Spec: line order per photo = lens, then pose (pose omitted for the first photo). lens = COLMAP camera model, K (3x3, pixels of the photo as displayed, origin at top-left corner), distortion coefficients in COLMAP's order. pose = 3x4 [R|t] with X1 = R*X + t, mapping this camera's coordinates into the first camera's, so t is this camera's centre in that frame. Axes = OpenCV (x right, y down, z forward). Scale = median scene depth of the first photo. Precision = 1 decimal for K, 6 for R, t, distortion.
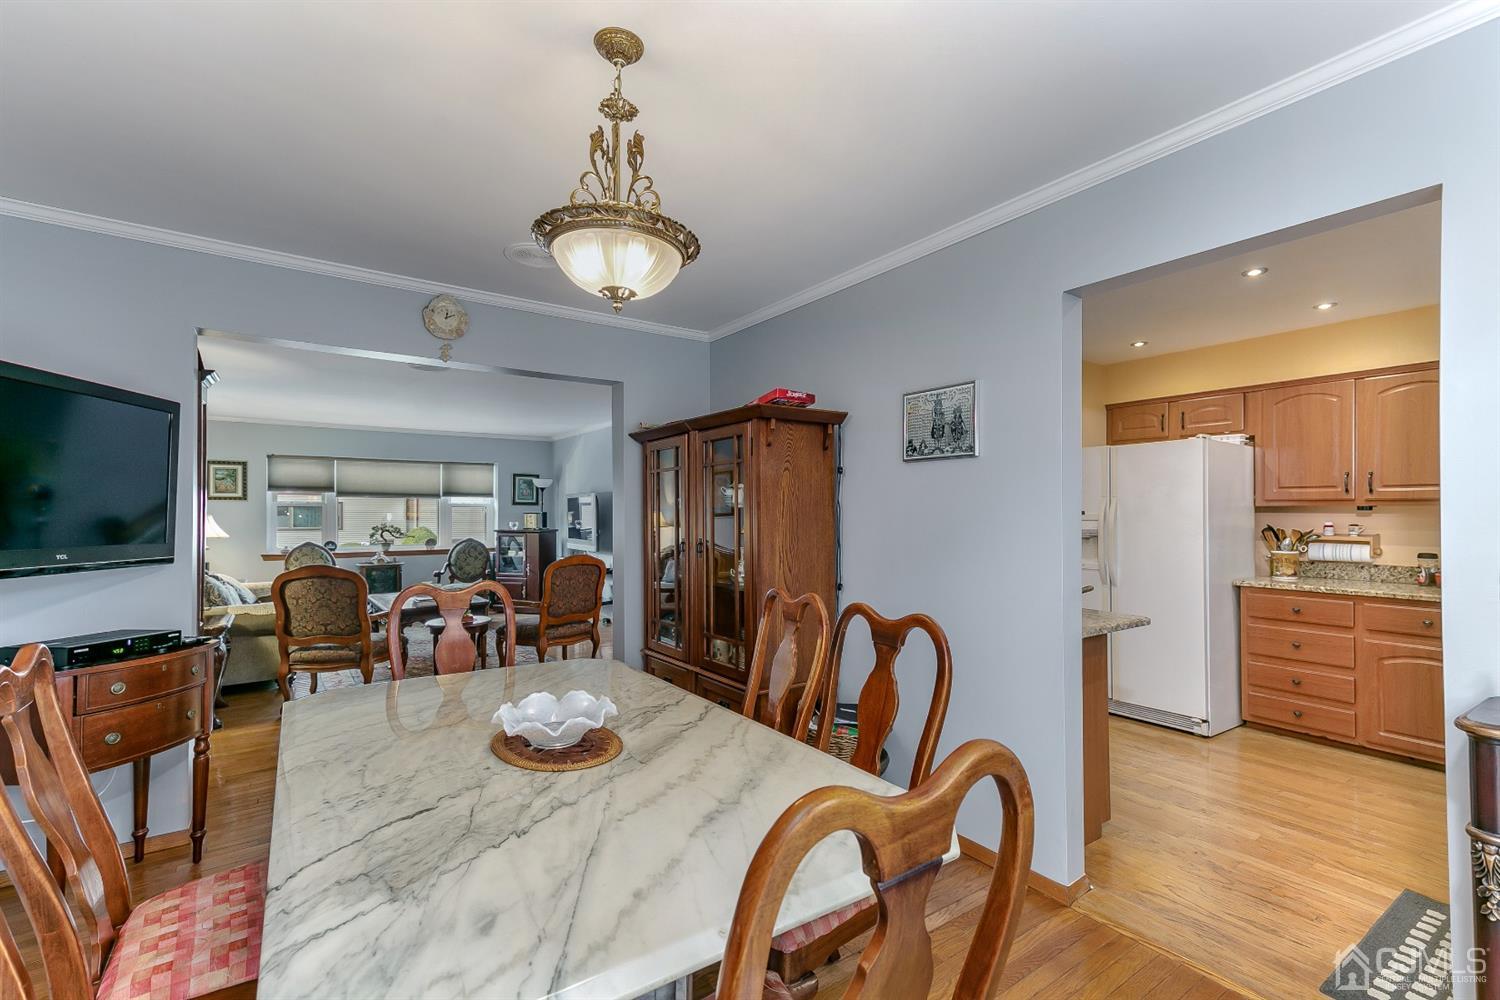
lens RADIAL K [[670.7, 0, 749.3], [0, 670.7, 503.7], [0, 0, 1]] dist [0.014308, -0.000605]
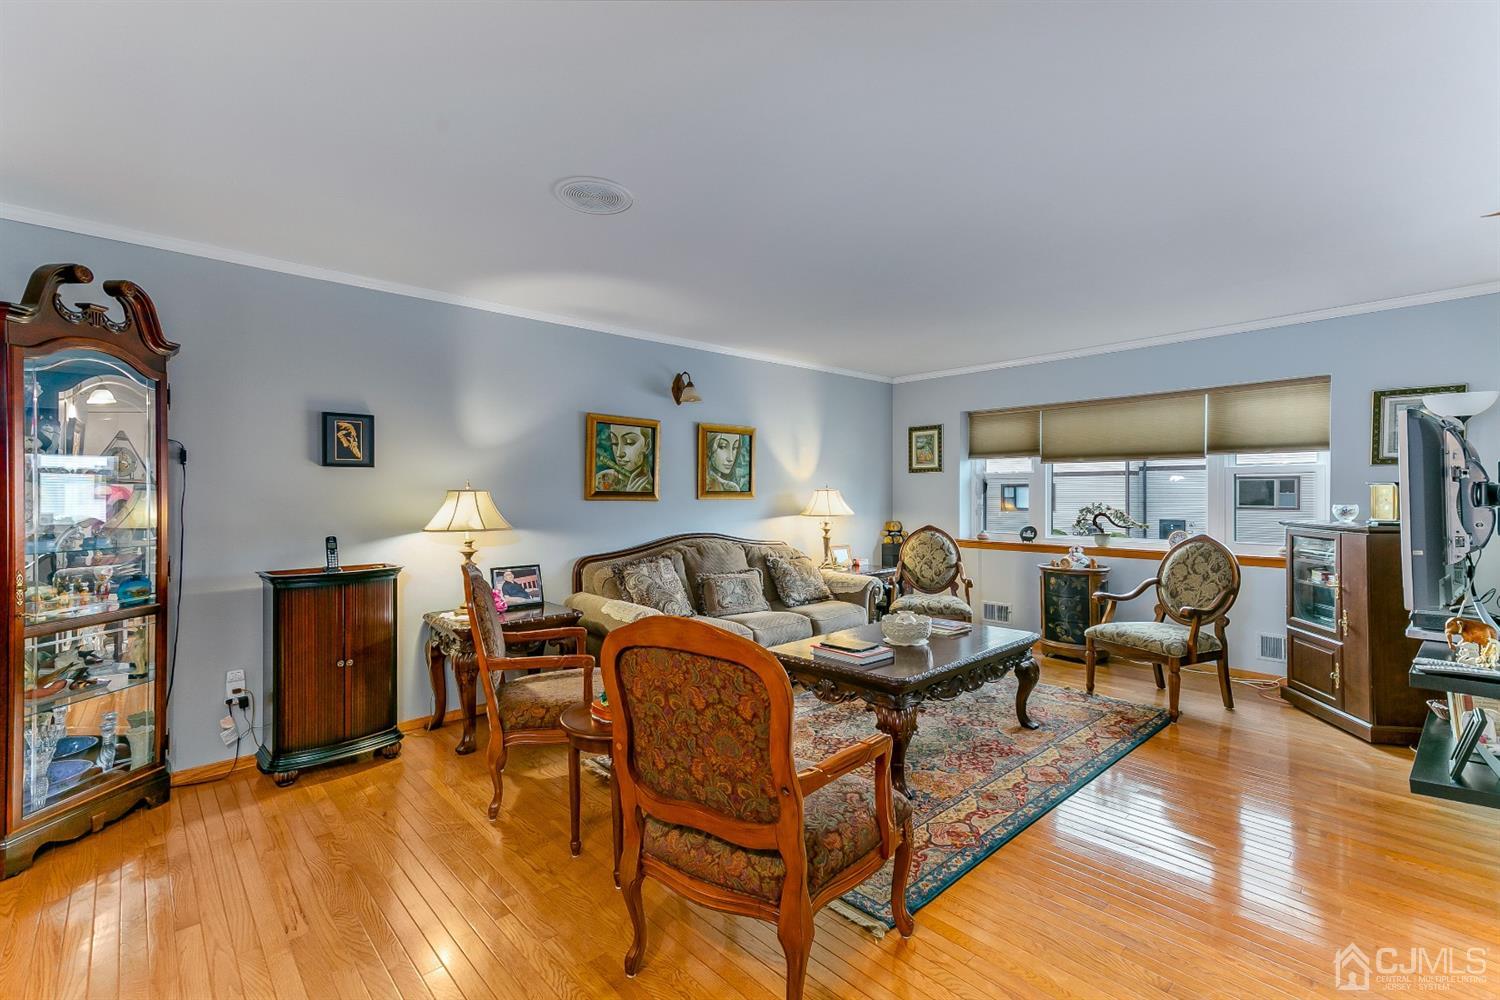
lens RADIAL K [[670.7, 0, 746.2], [0, 670.7, 491.6], [0, 0, 1]] dist [0.014308, -0.000605]
pose [[0.132540, -0.001455, -0.991177, 0.029229], [0.019172, 0.999816, 0.001096, 0.012916], [0.990992, -0.019148, 0.132544, 0.621984]]
